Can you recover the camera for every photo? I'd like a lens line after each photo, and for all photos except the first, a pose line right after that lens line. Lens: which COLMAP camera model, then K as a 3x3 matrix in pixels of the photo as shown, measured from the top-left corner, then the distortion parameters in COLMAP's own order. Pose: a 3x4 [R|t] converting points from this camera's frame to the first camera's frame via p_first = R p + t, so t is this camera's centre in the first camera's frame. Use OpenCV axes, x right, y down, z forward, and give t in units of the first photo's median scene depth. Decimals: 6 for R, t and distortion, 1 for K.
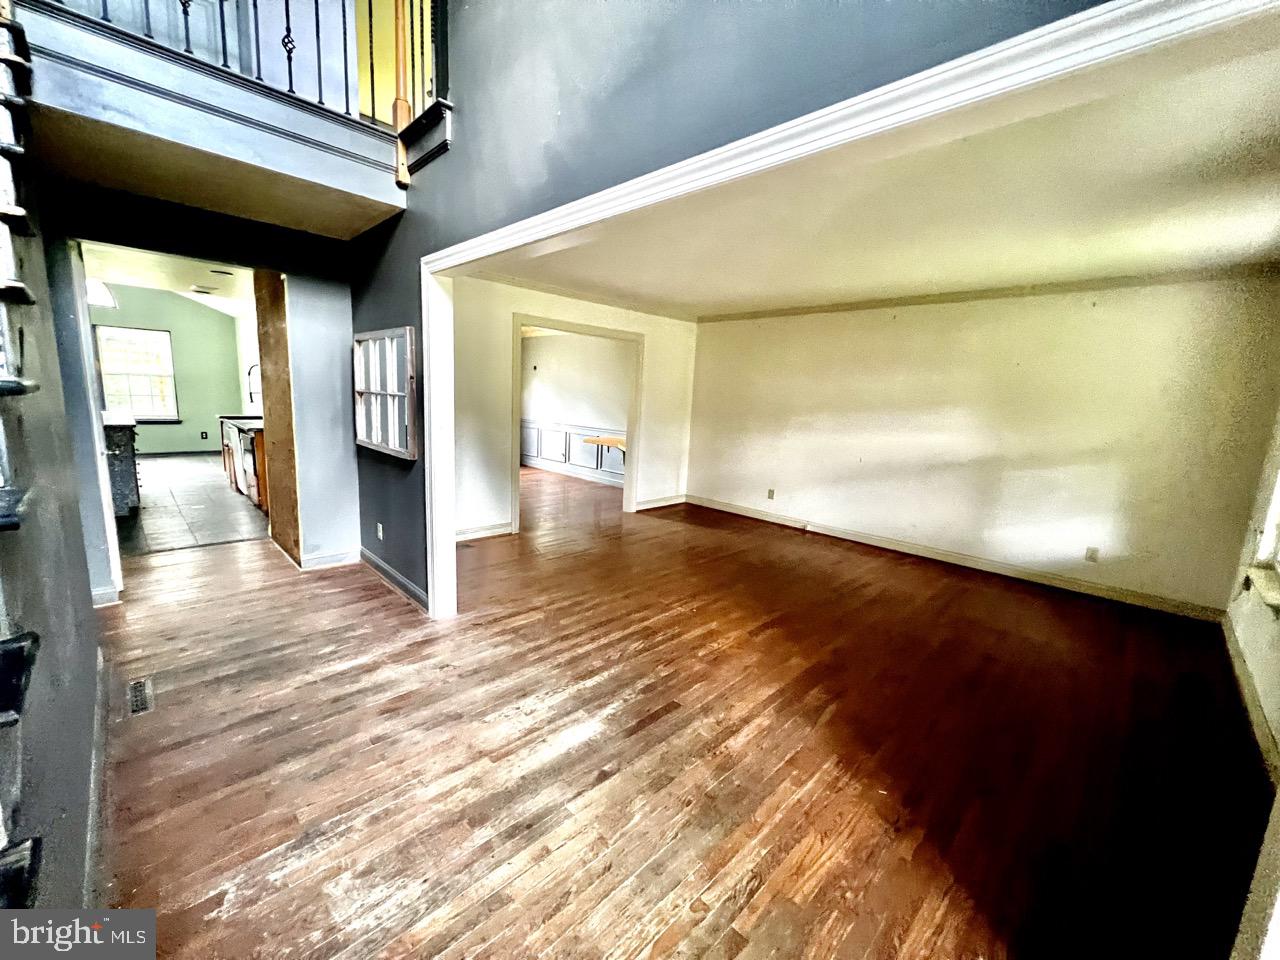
lens RADIAL K [[509.7, 0, 639.0], [0, 509.7, 479.6], [0, 0, 1]] dist [-0.002823, -0.000510]
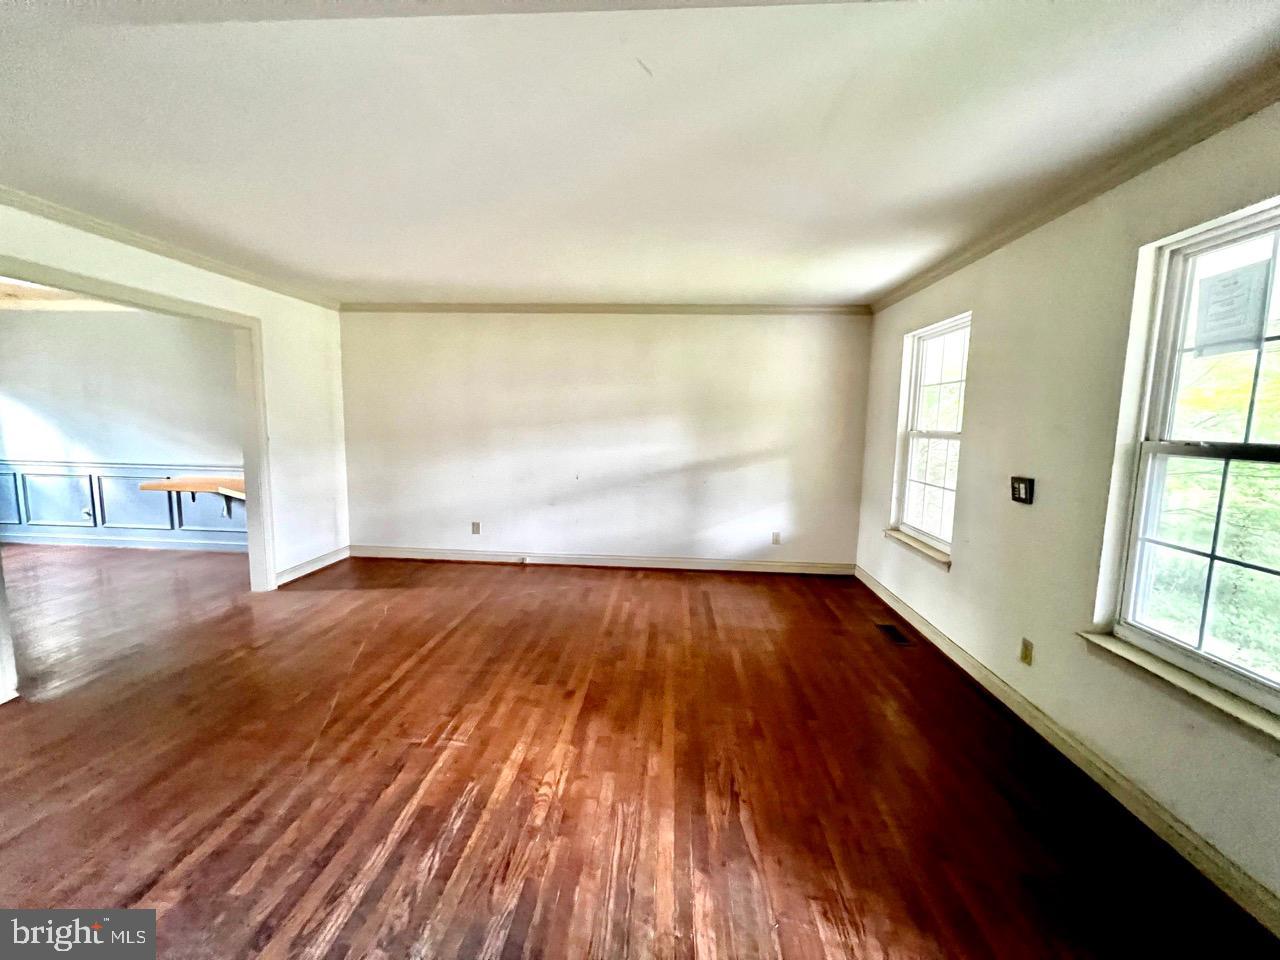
lens RADIAL K [[514.0, 0, 633.5], [0, 514.0, 478.4], [0, 0, 1]] dist [-0.002501, 0.000474]
pose [[0.754901, -0.104367, 0.647481, -0.132500], [0.121871, 0.992385, 0.017872, -0.060281], [-0.644416, 0.065418, 0.761872, 0.356551]]
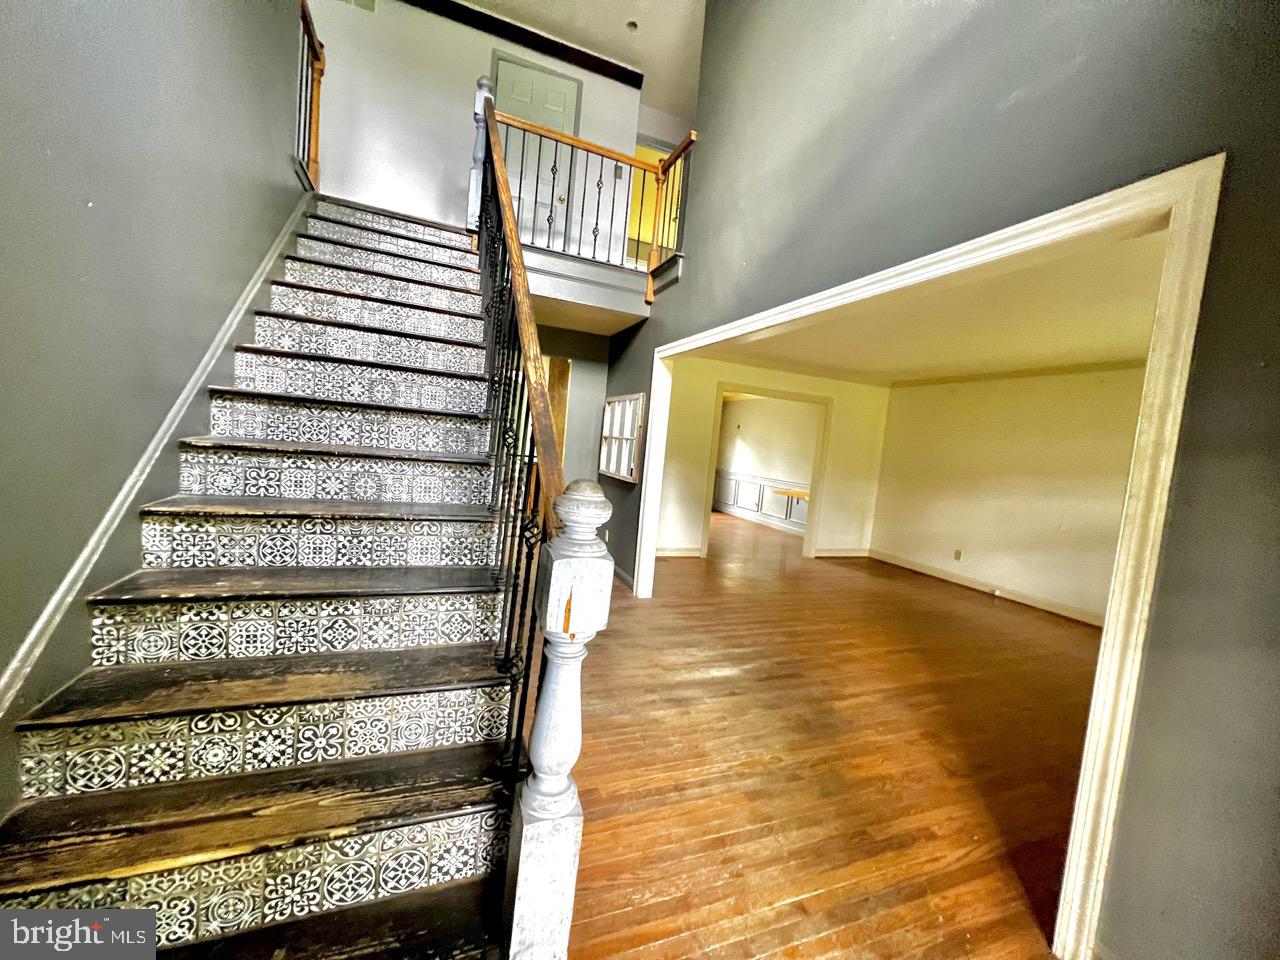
lens RADIAL K [[514.0, 0, 639.2], [0, 514.0, 480.1], [0, 0, 1]] dist [-0.002501, 0.000474]
pose [[0.917978, 0.063740, -0.391477, 0.126034], [-0.109828, 0.989259, -0.096464, 0.085621], [0.381123, 0.131547, 0.915118, -0.302928]]
